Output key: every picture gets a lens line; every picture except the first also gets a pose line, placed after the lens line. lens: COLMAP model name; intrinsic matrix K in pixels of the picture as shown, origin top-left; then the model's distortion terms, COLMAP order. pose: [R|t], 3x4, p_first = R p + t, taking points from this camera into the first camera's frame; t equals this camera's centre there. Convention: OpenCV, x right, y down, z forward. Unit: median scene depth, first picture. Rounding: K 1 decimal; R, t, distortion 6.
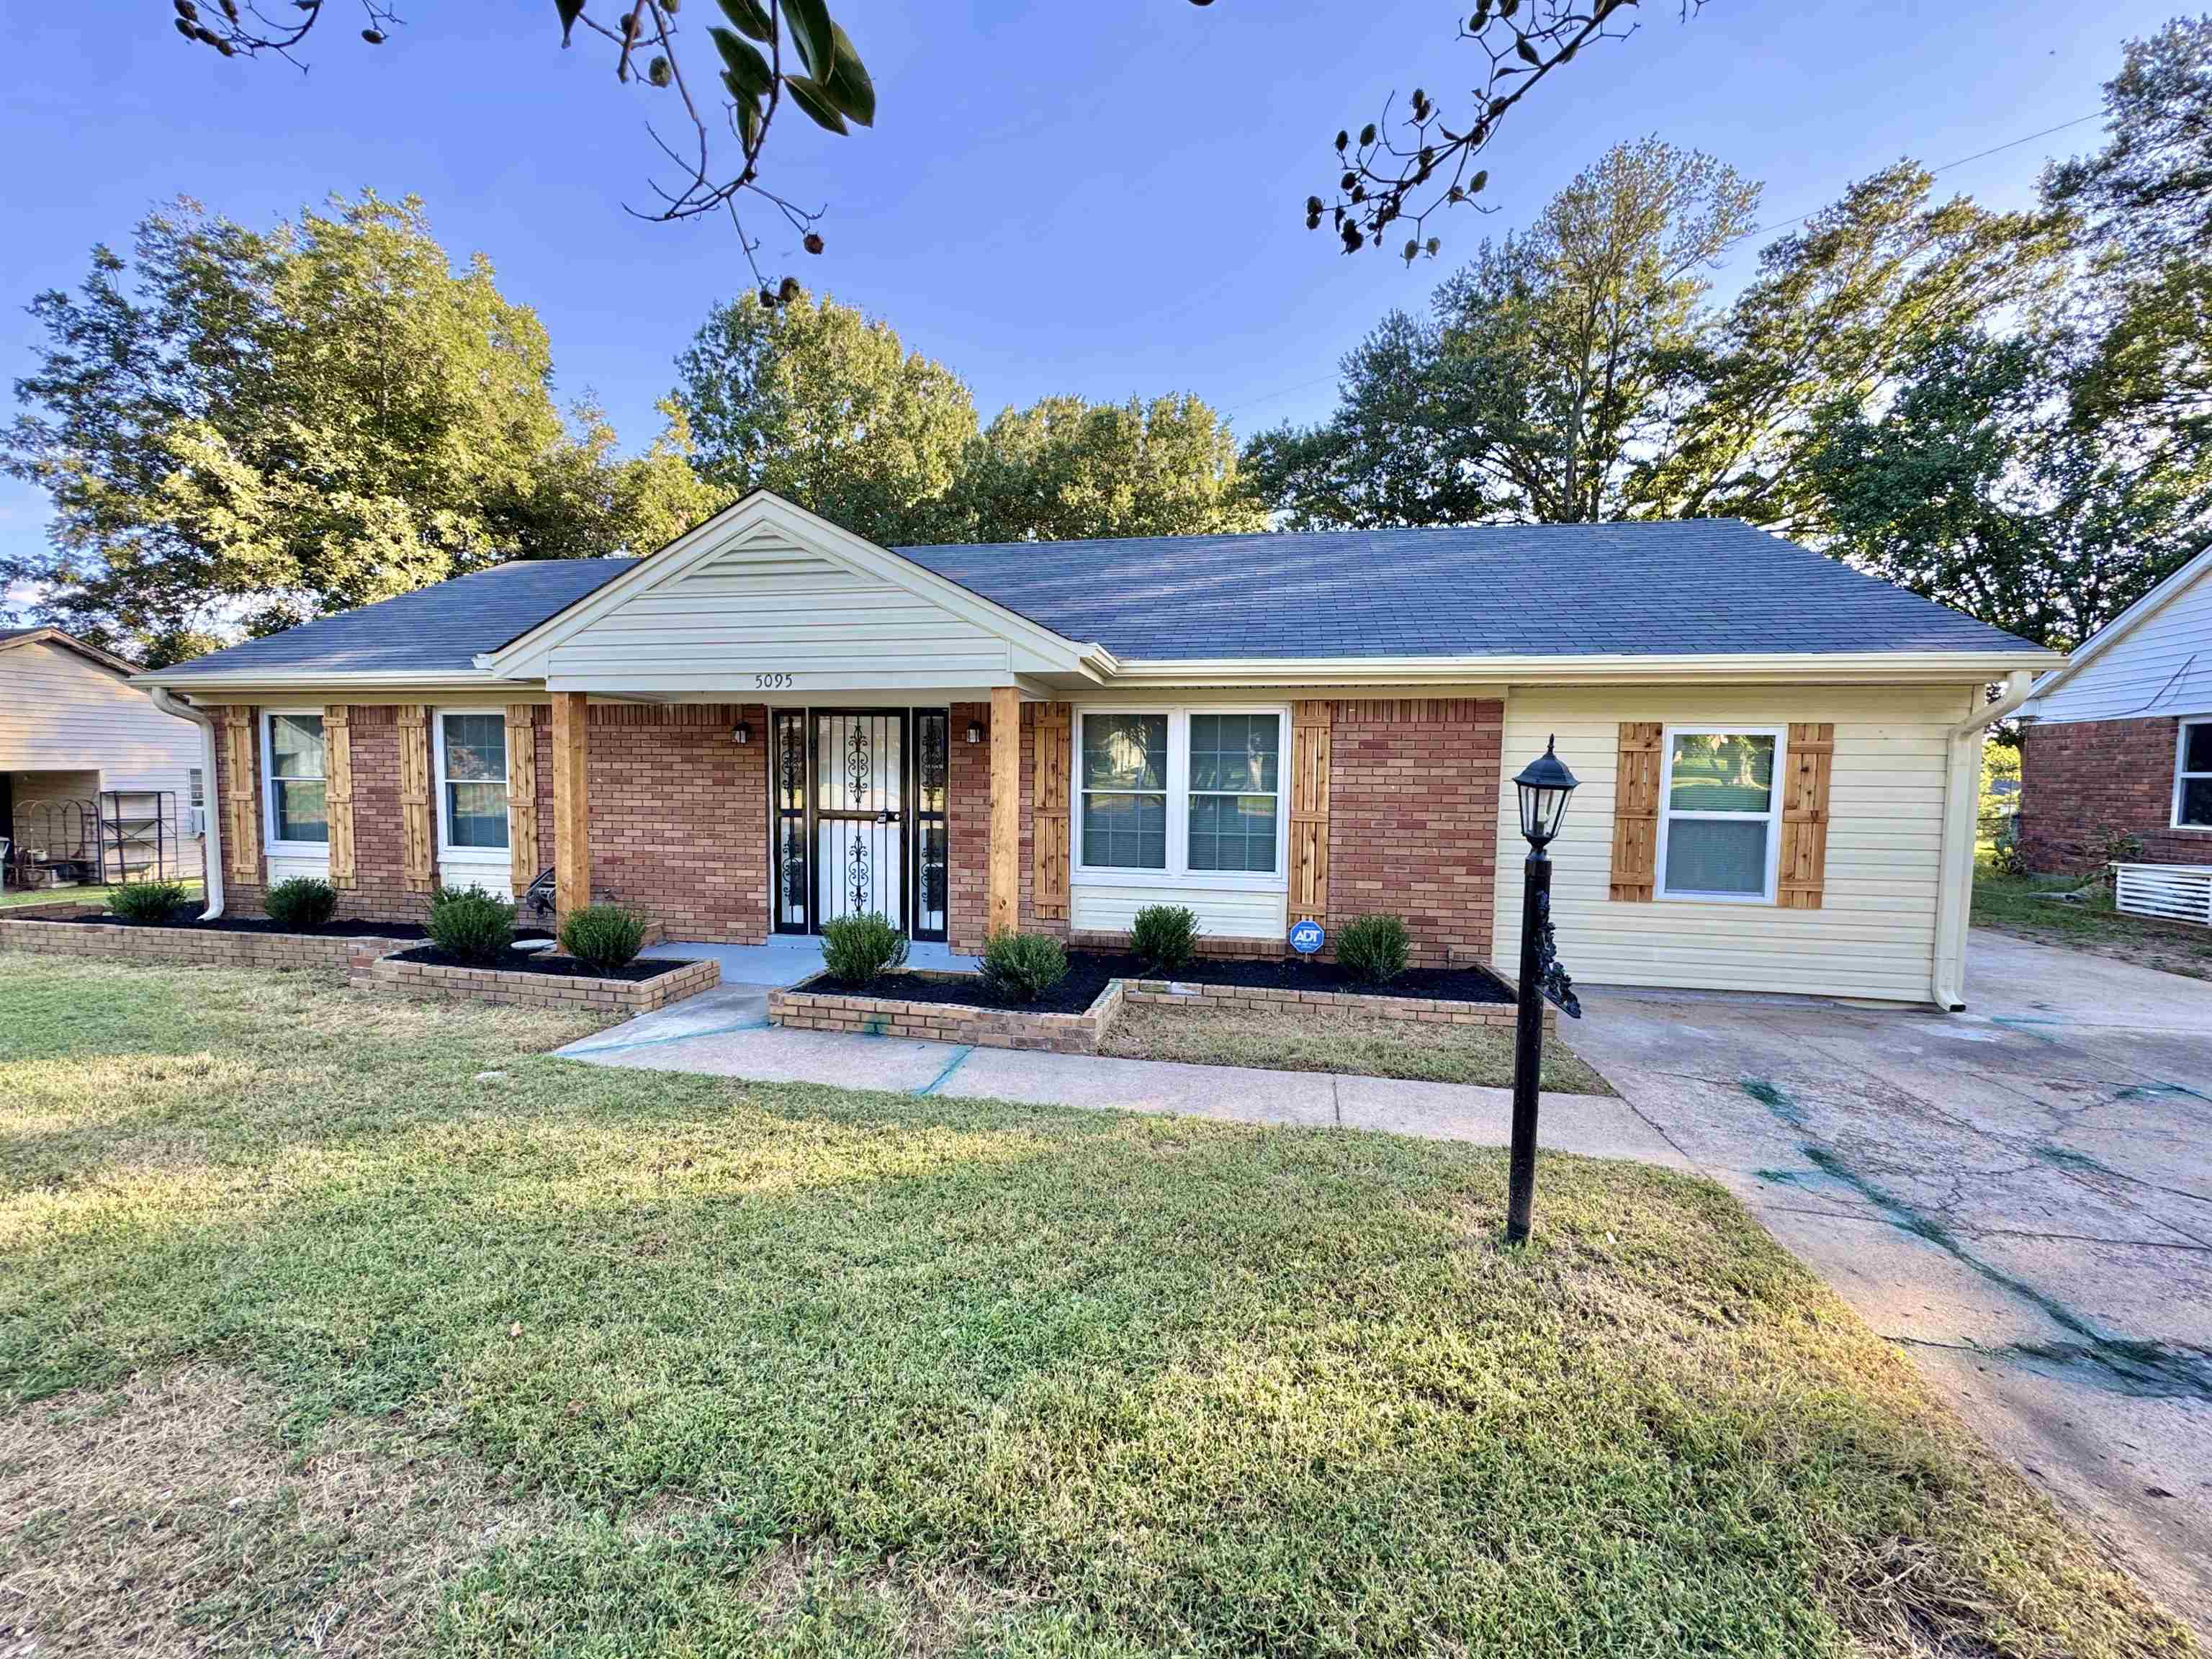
lens RADIAL K [[885.0, 0, 1103.4], [0, 885.0, 826.1], [0, 0, 1]] dist [-0.001458, 0.000222]
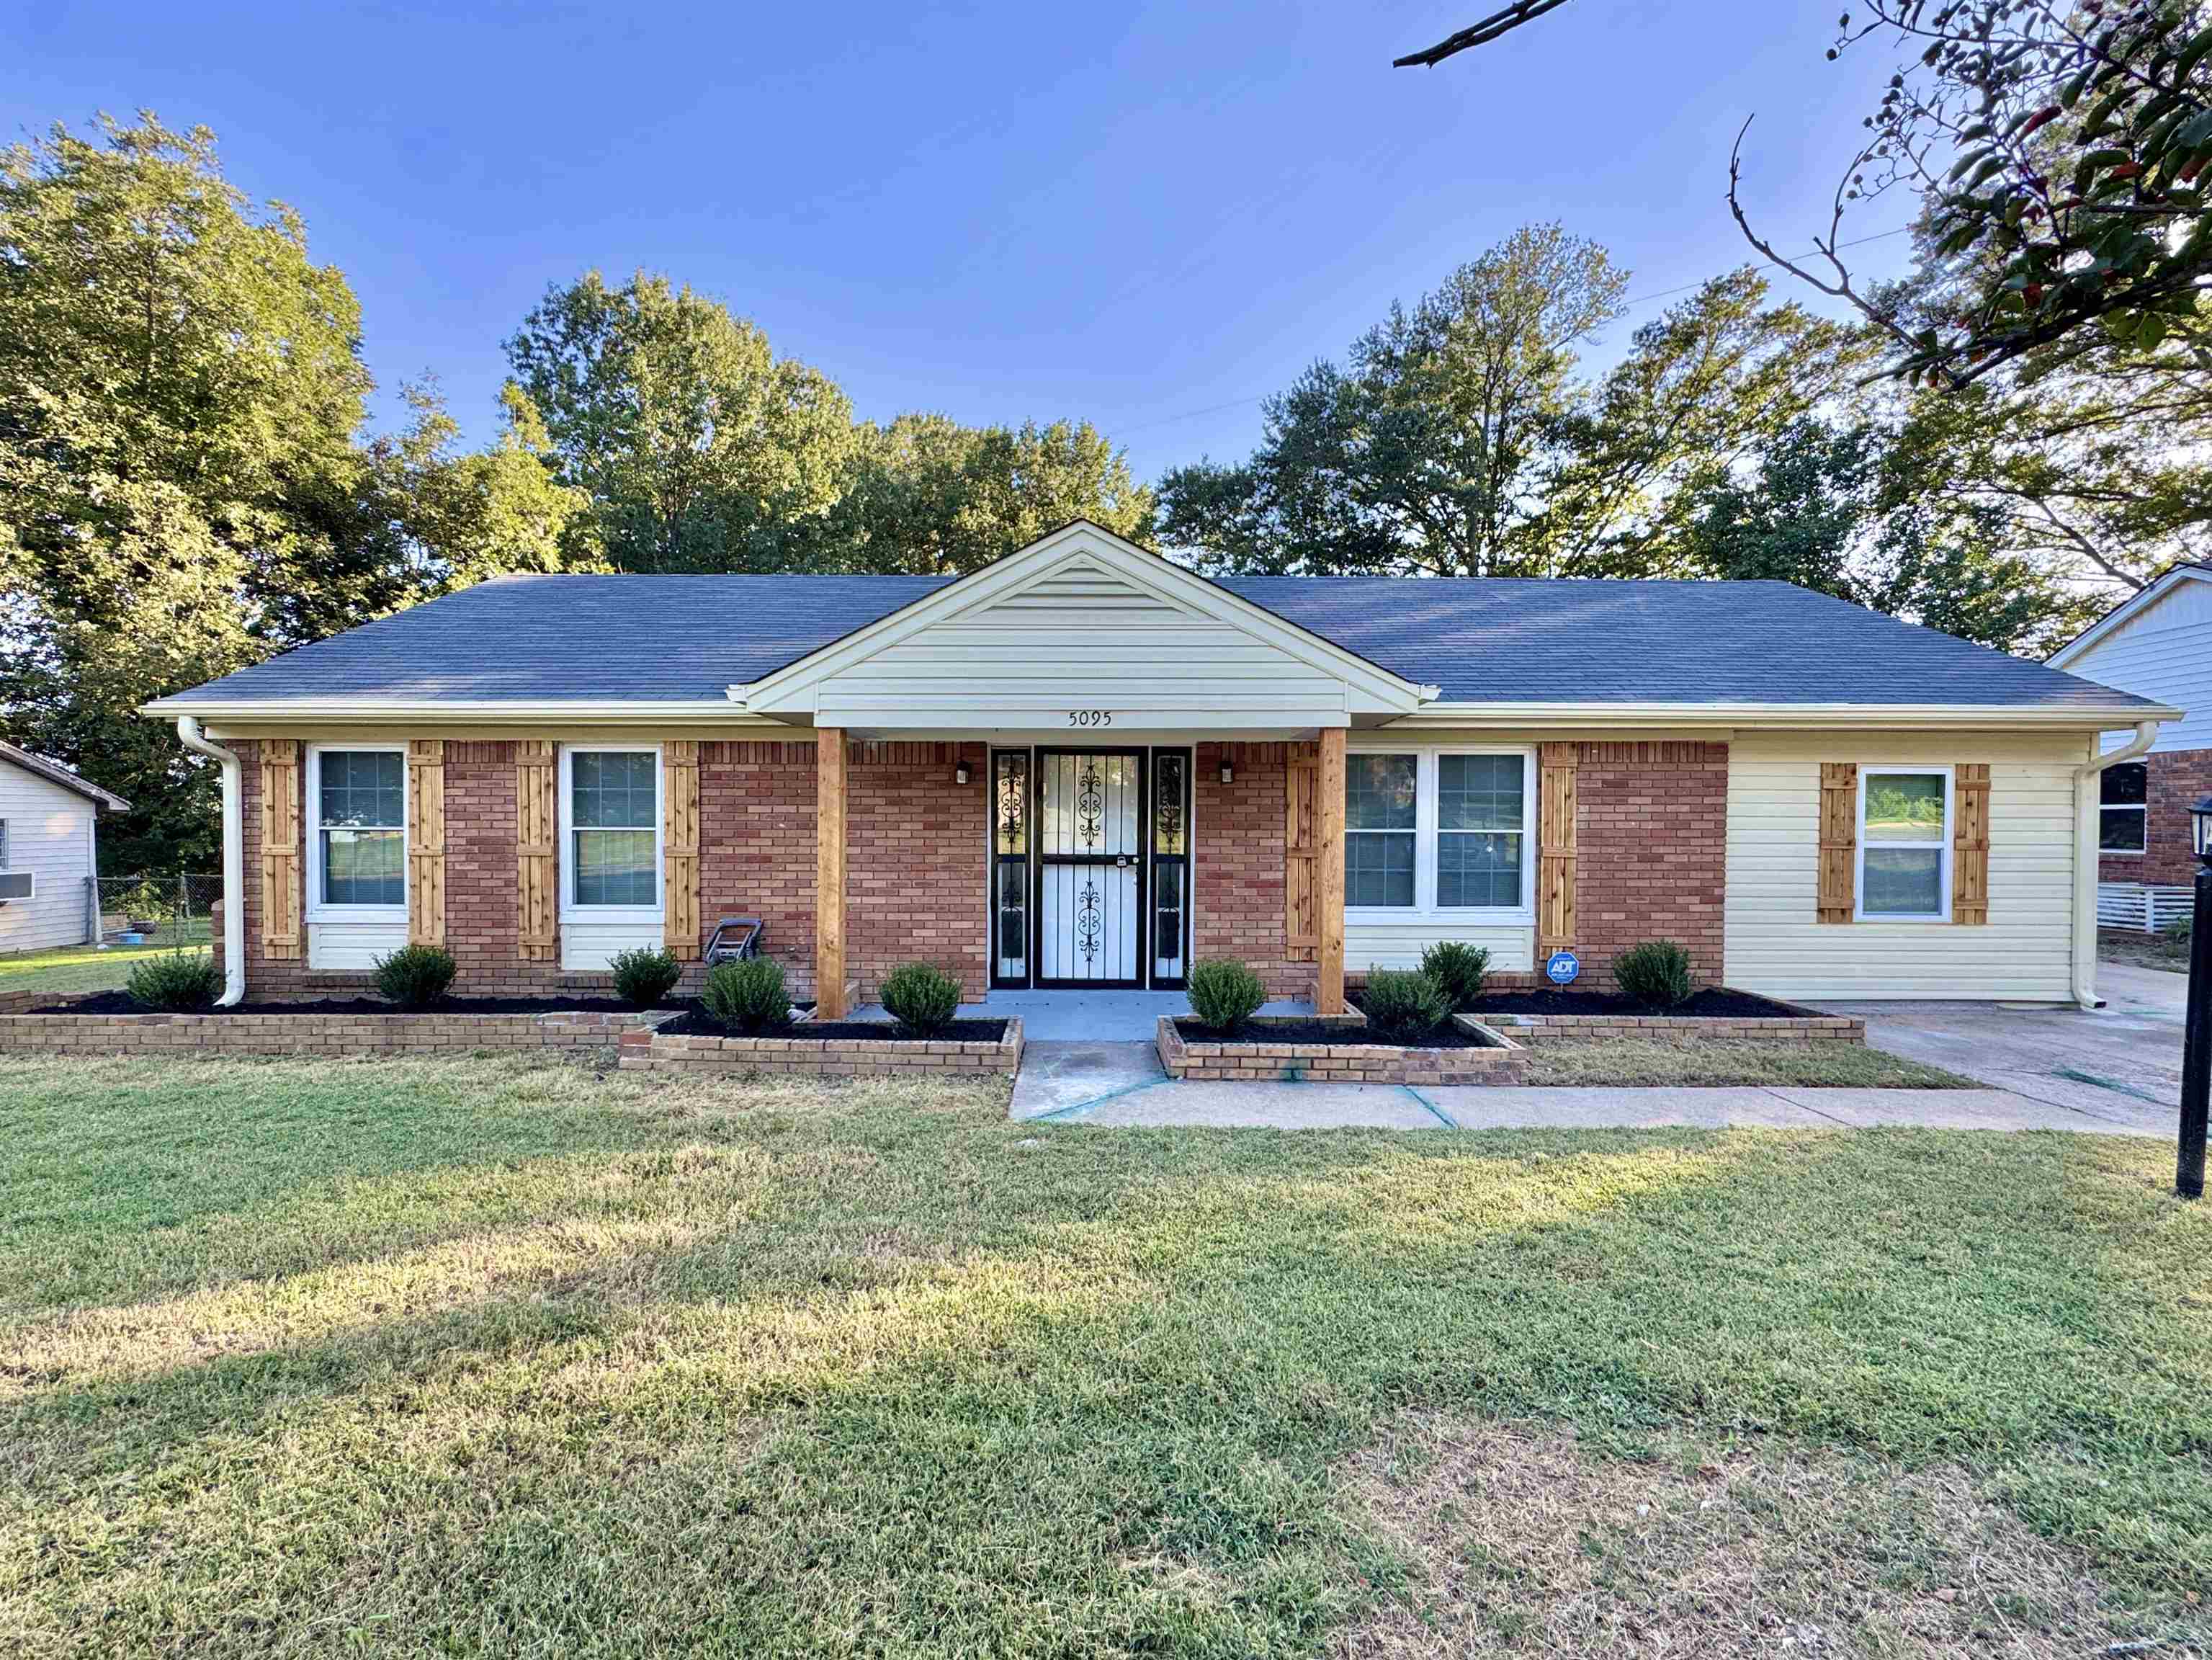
lens RADIAL K [[949.1, 0, 1106.0], [0, 949.1, 830.0], [0, 0, 1]] dist [-0.002010, -0.000491]
pose [[0.981719, -0.012045, 0.189953, -0.440418], [0.020310, 0.998927, -0.041622, -0.001000], [-0.189247, 0.044719, 0.980911, -0.000379]]
